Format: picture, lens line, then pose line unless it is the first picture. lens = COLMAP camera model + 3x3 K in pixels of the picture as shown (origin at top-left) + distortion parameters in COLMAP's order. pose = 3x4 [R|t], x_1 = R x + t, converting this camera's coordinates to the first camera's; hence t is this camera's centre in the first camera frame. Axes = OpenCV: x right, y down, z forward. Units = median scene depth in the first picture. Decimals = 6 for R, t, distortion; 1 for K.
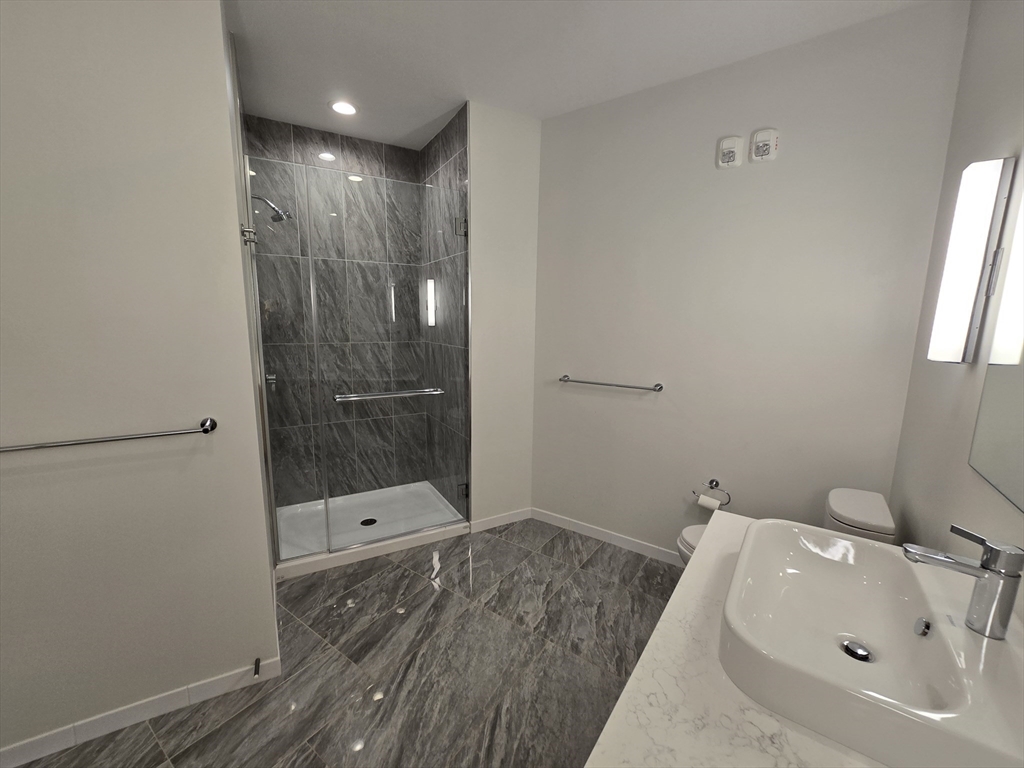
lens RADIAL K [[422.5, 0, 513.6], [0, 422.5, 384.9], [0, 0, 1]] dist [-0.004560, -0.000193]
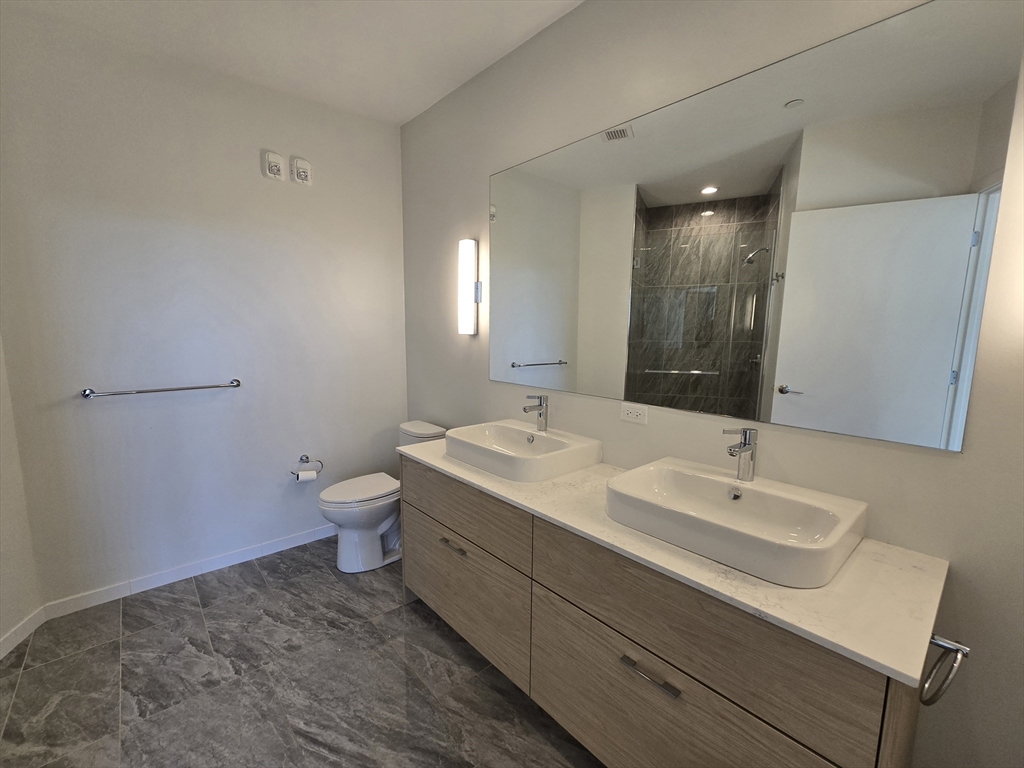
lens RADIAL K [[422.5, 0, 515.0], [0, 422.5, 381.5], [0, 0, 1]] dist [-0.004560, -0.000193]
pose [[0.233697, -0.133274, 0.963132, -0.537765], [0.148674, 0.983811, 0.100061, 0.000340], [-0.960875, 0.119809, 0.249728, 0.177209]]
